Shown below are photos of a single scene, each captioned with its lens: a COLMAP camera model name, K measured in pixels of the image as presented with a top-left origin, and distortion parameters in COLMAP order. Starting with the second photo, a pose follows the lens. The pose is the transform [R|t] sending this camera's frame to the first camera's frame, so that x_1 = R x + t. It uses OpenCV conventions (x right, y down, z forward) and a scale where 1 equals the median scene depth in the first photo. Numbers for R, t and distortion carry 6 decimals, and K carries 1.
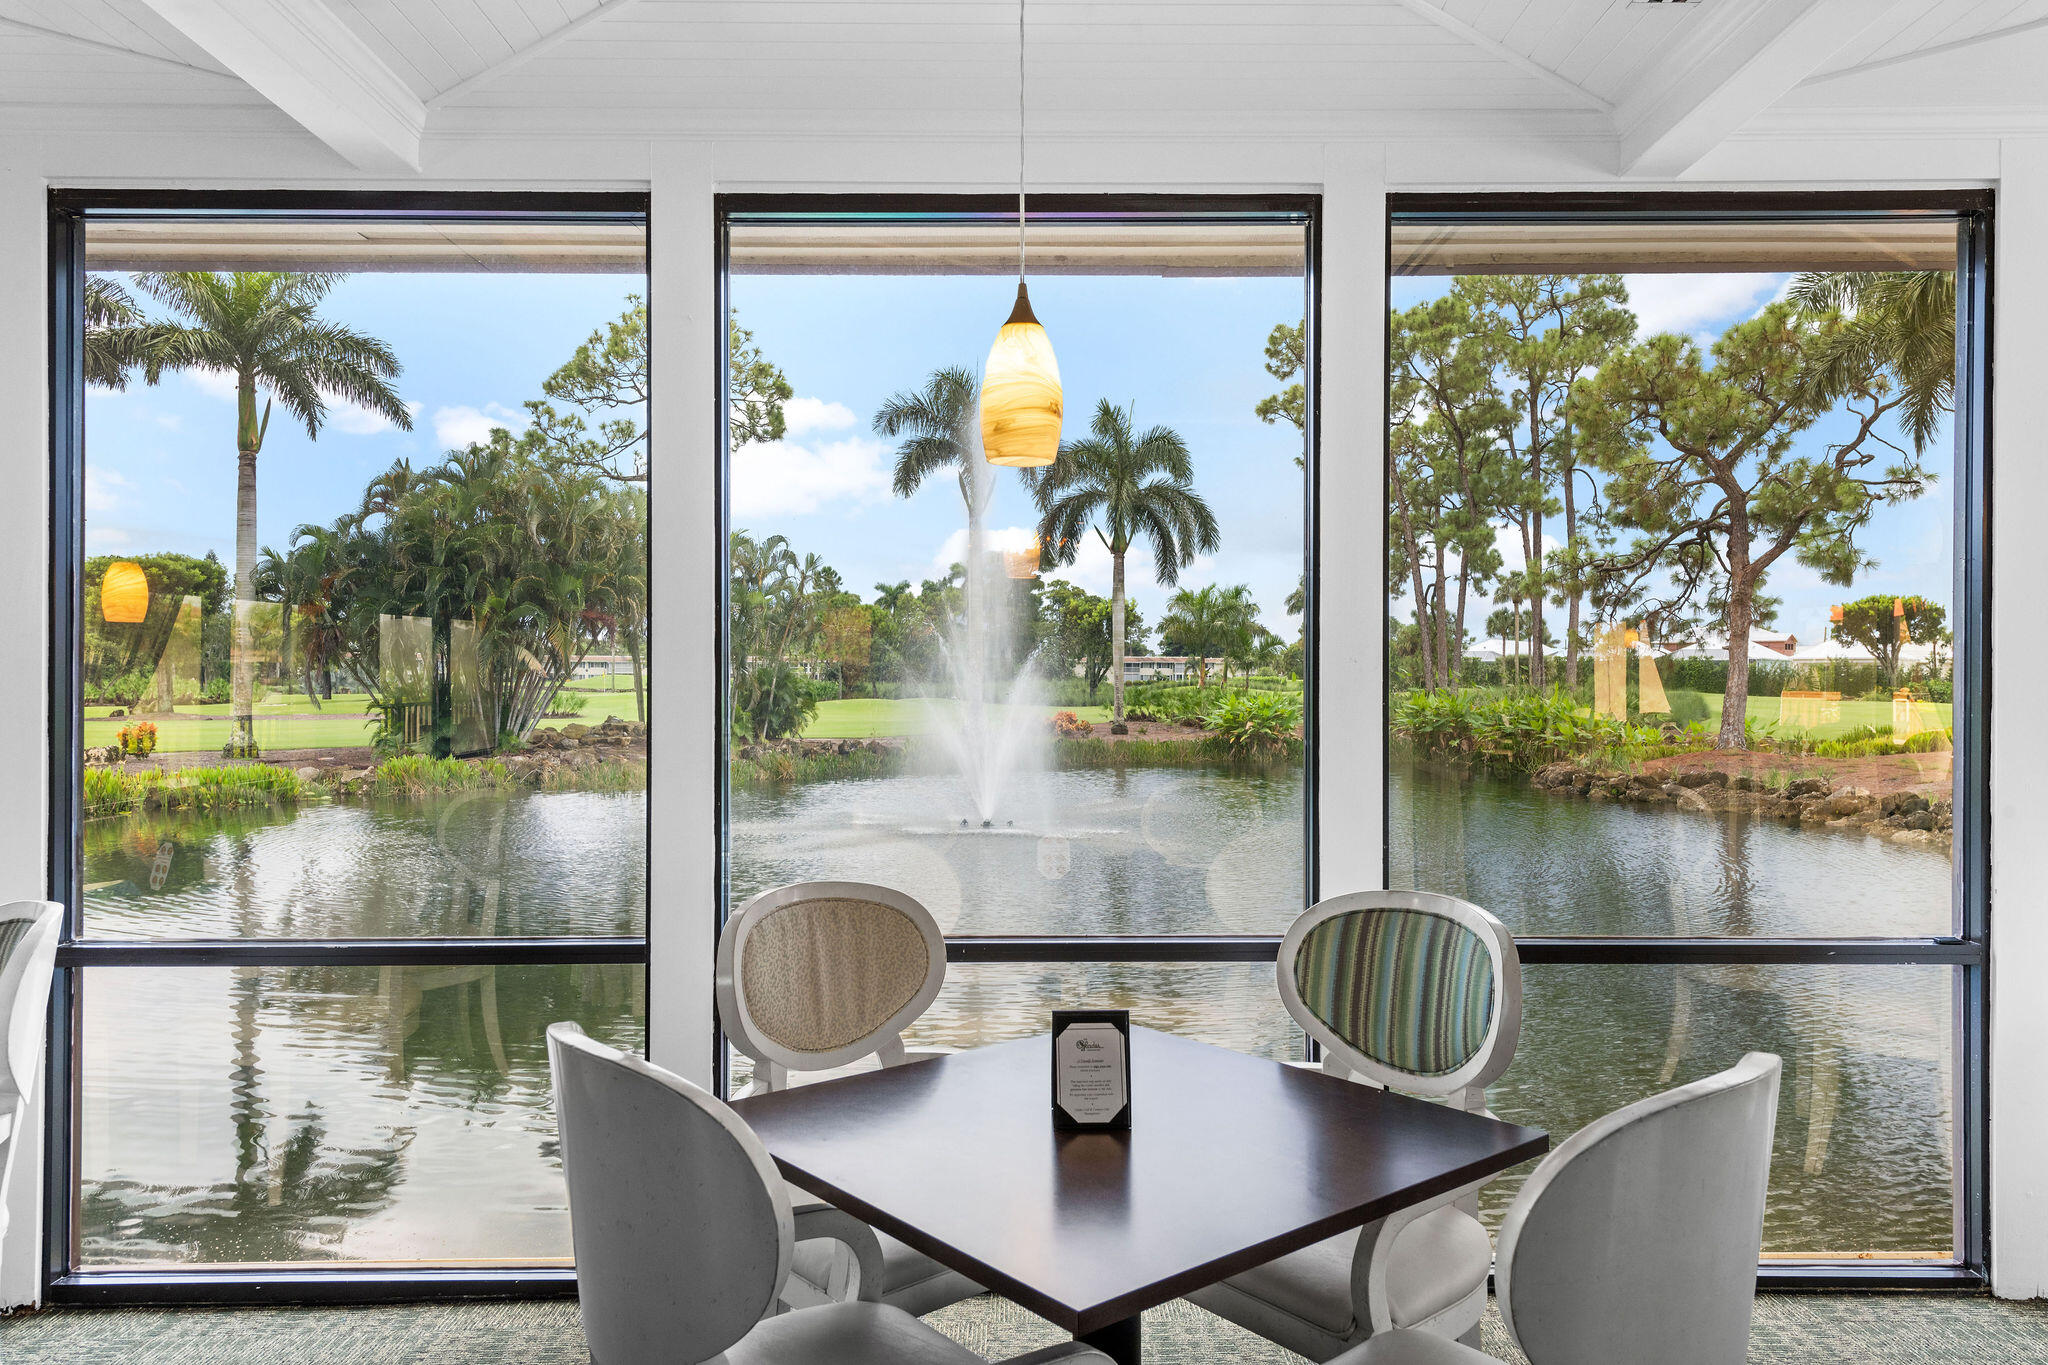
lens RADIAL K [[1413.2, 0, 1023.0], [0, 1413.2, 677.5], [0, 0, 1]] dist [-0.008561, -0.004555]
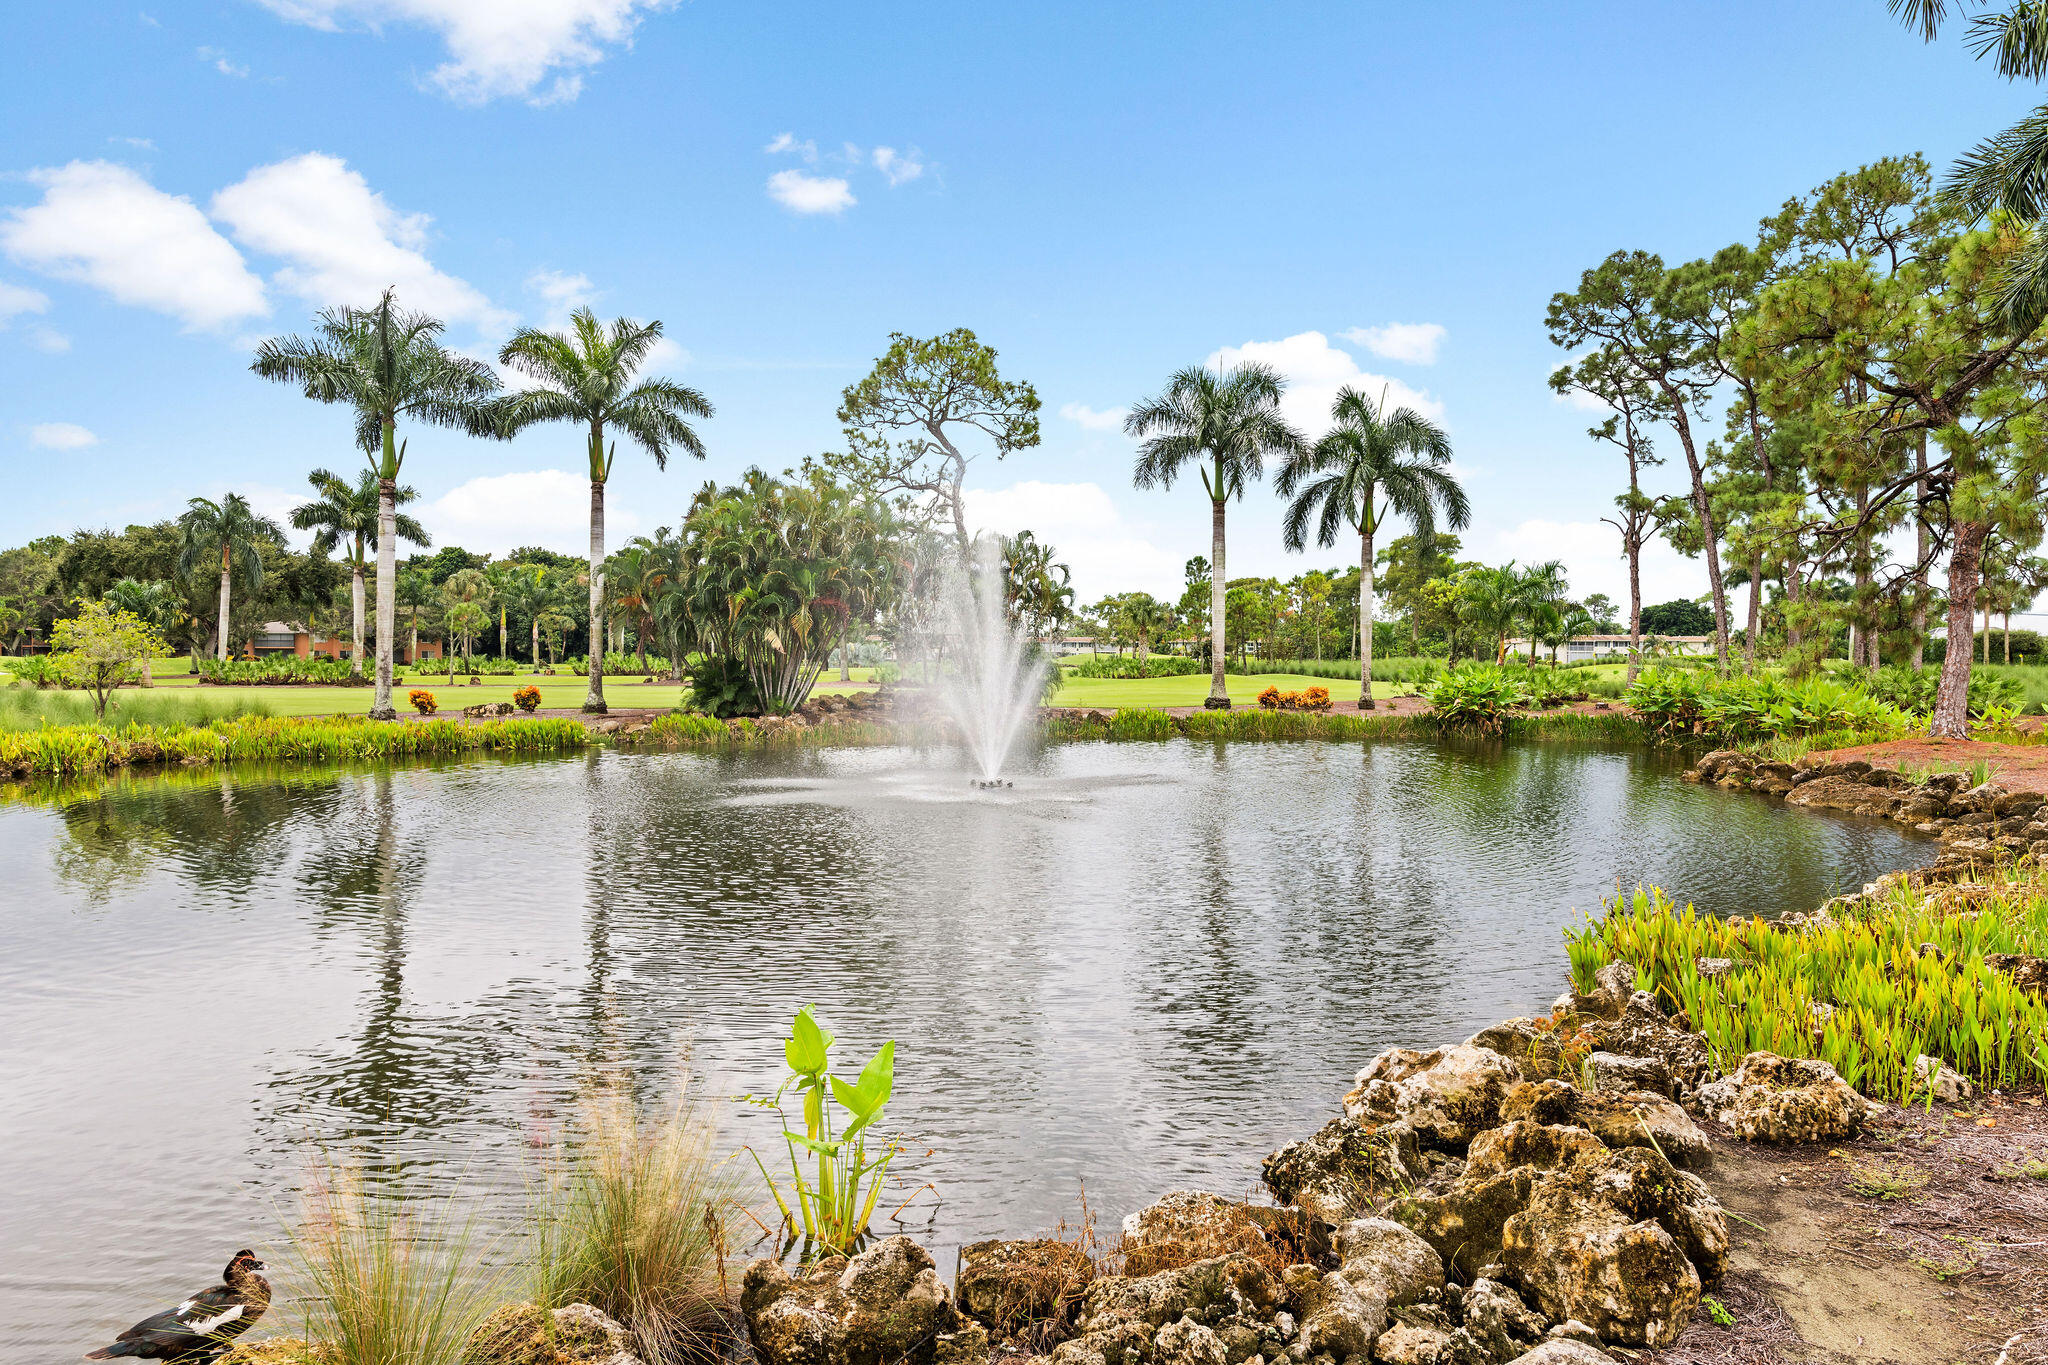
lens RADIAL K [[1253.0, 0, 1020.8], [0, 1253.0, 682.7], [0, 0, 1]] dist [0.005066, 0.000073]
pose [[0.916672, 0.009645, -0.399525, 0.227240], [-0.001303, 0.999776, 0.021147, 0.001835], [0.399639, -0.018865, 0.916478, 0.061345]]
